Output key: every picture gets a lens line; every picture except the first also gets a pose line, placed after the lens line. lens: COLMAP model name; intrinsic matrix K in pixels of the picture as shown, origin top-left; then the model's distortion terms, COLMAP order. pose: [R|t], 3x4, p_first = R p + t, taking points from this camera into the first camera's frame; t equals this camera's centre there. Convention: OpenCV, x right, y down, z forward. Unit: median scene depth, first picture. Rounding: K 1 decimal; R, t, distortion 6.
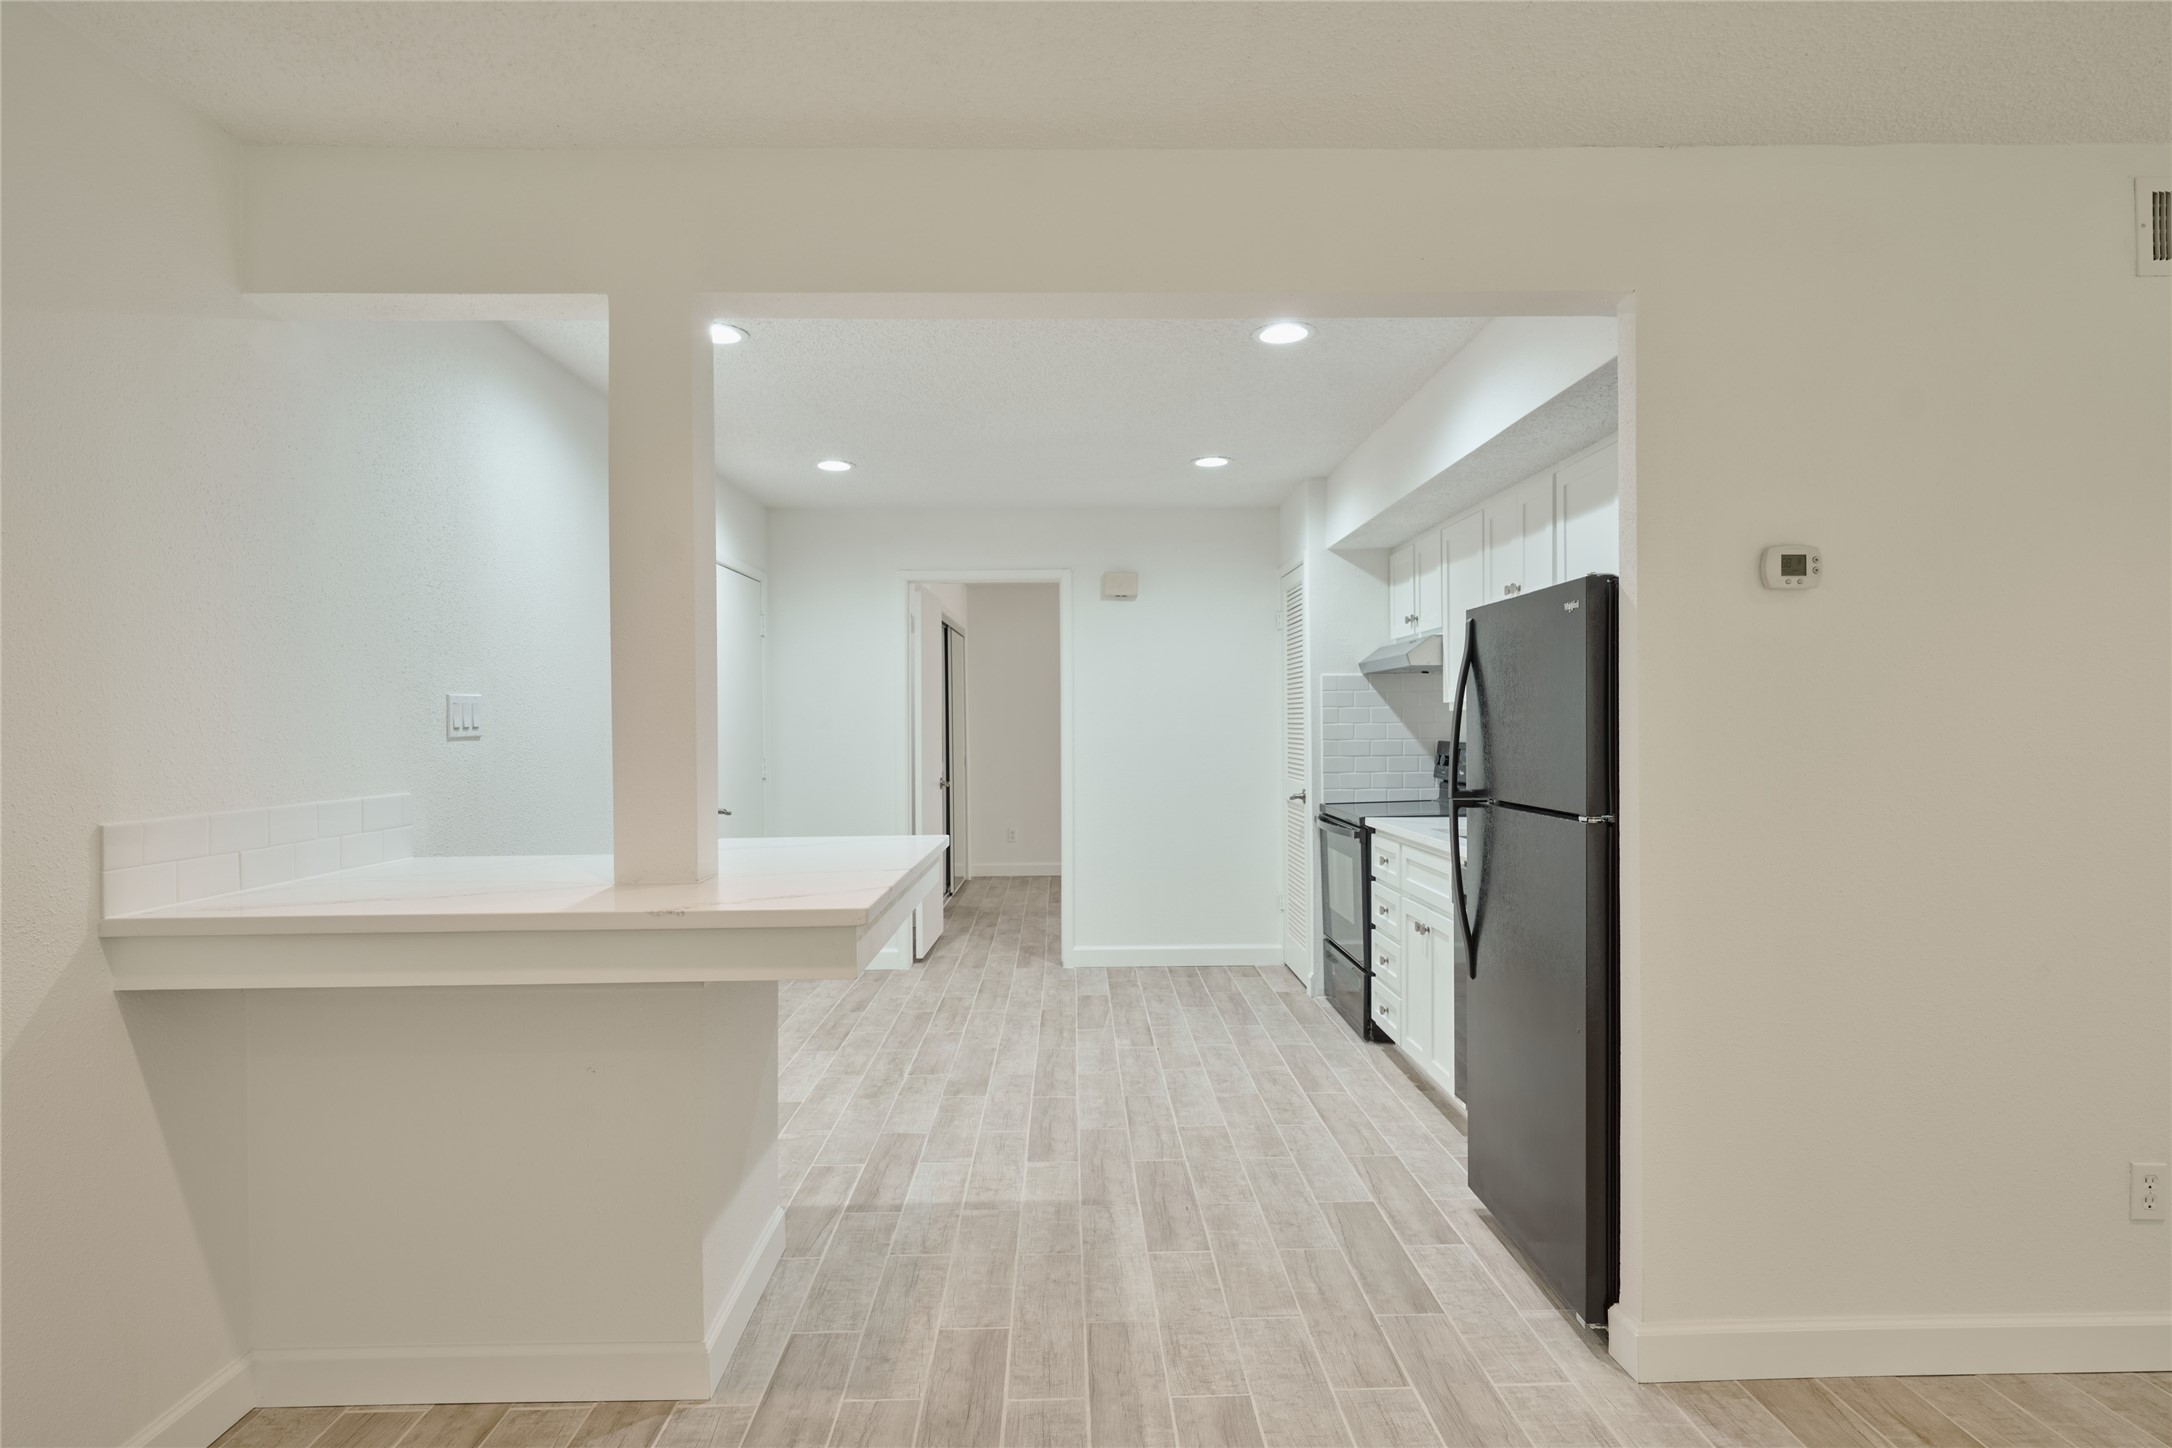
lens RADIAL K [[1151.9, 0, 1086.0], [0, 1151.9, 724.0], [0, 0, 1]] dist [0.002408, 0.000805]
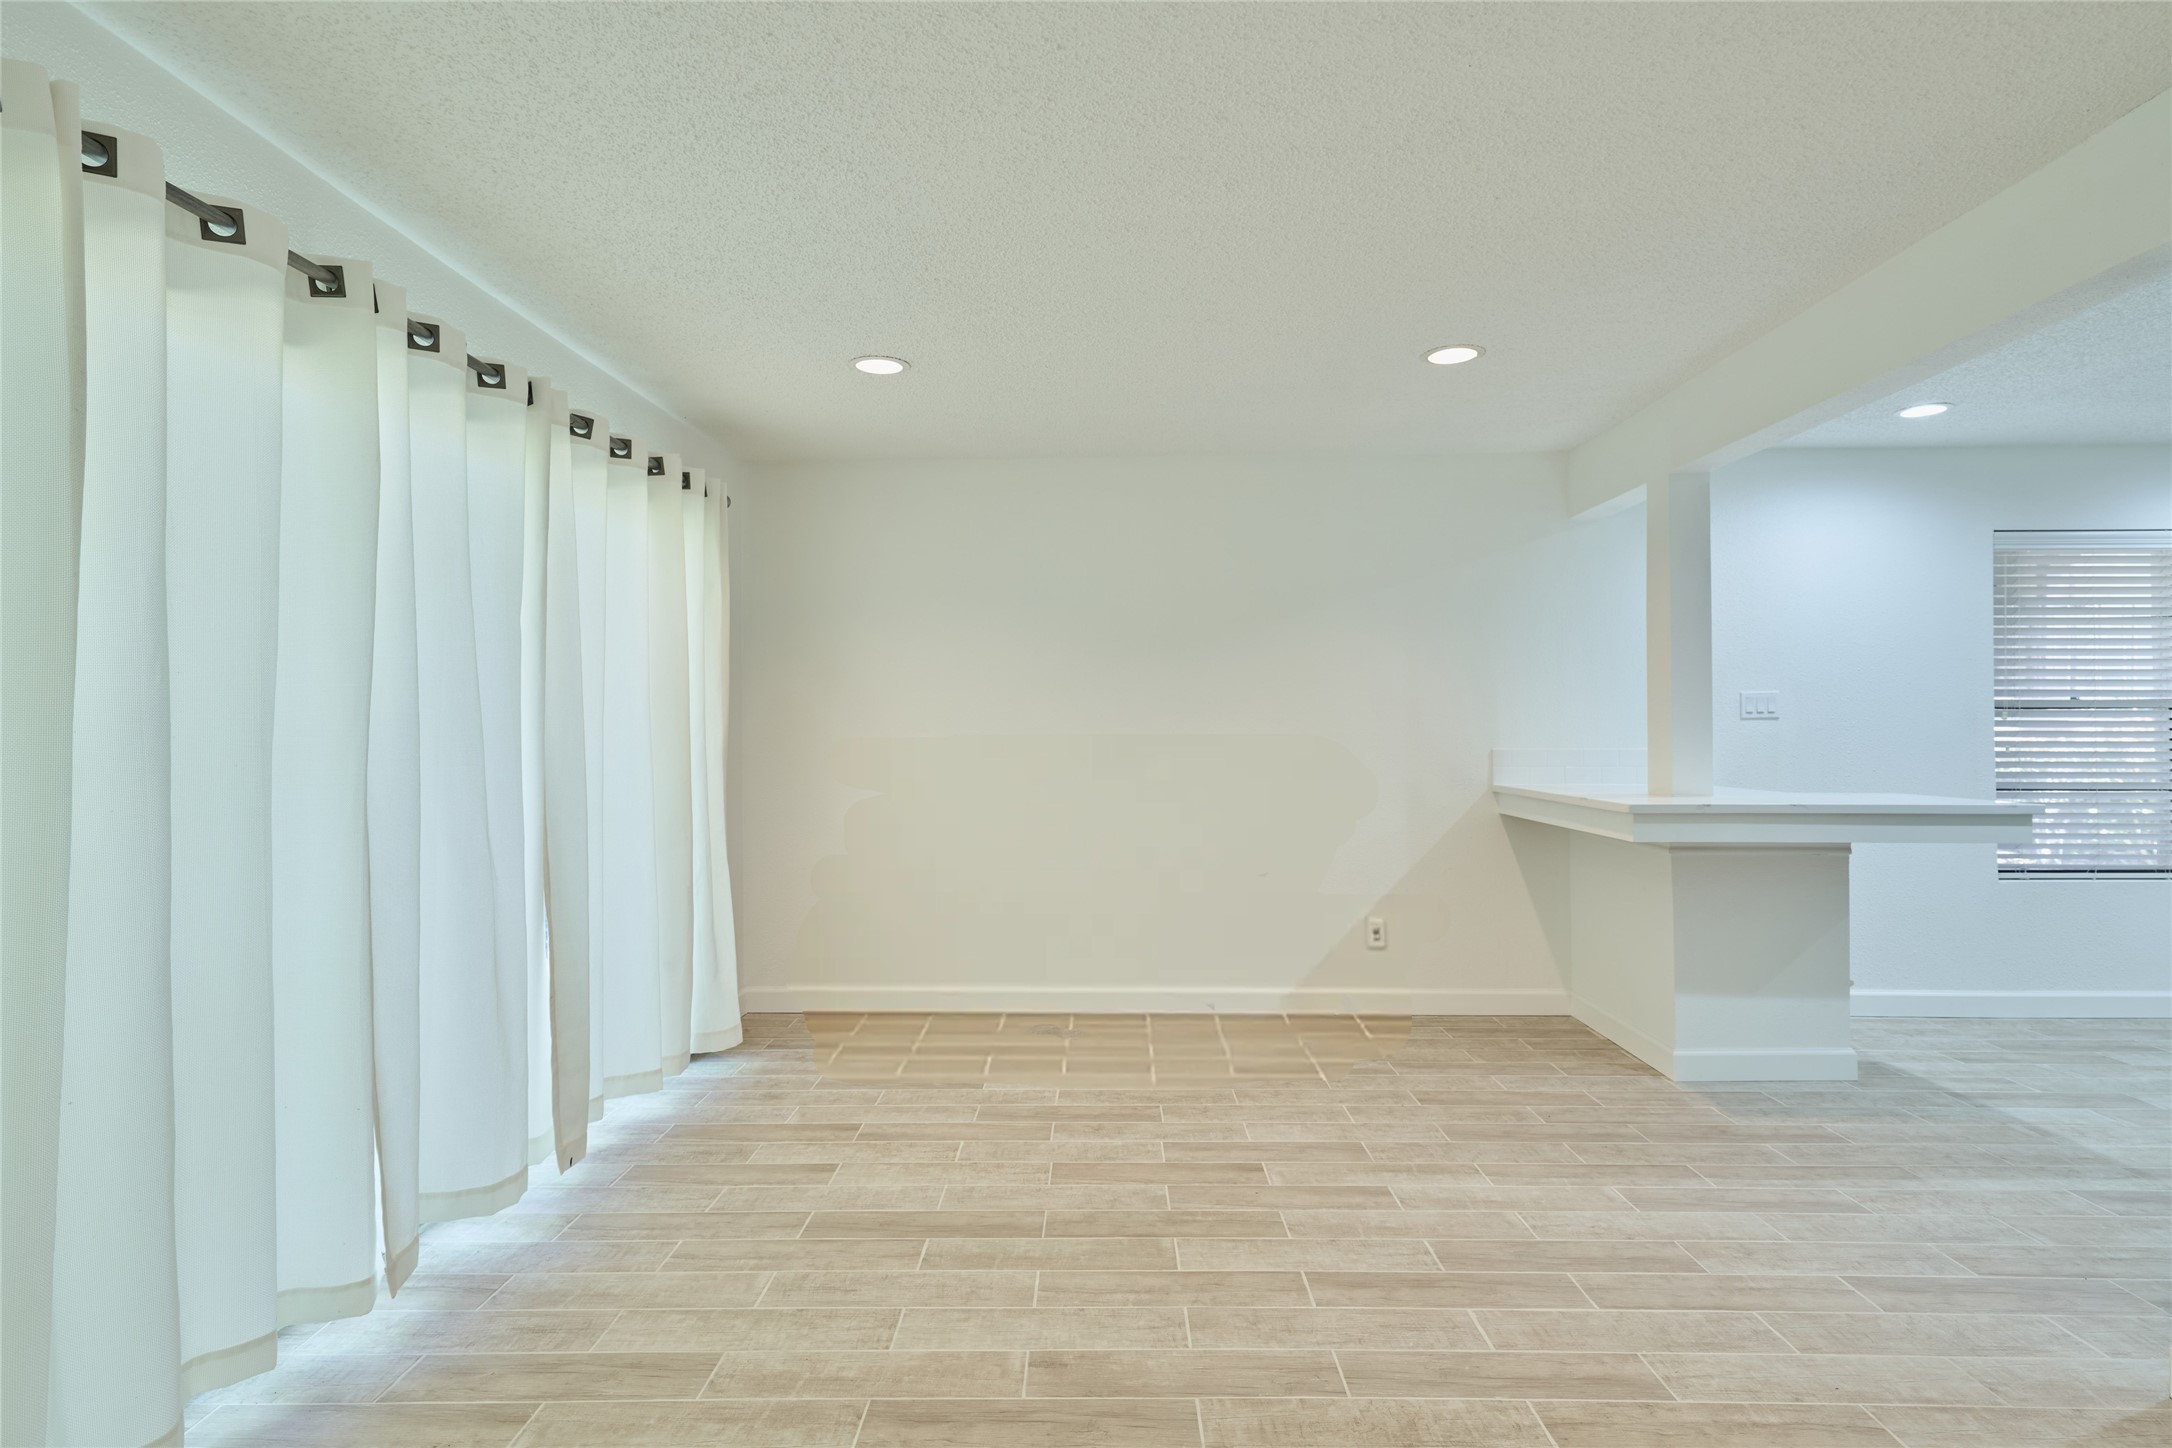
lens RADIAL K [[1073.1, 0, 1086.0], [0, 1073.1, 724.0], [0, 0, 1]] dist [0.000504, 0.000261]
pose [[-0.032200, 0.010716, -0.999424, 0.576619], [0.004681, 0.999933, 0.010571, -0.000306], [0.999470, -0.004338, -0.032248, 0.053419]]
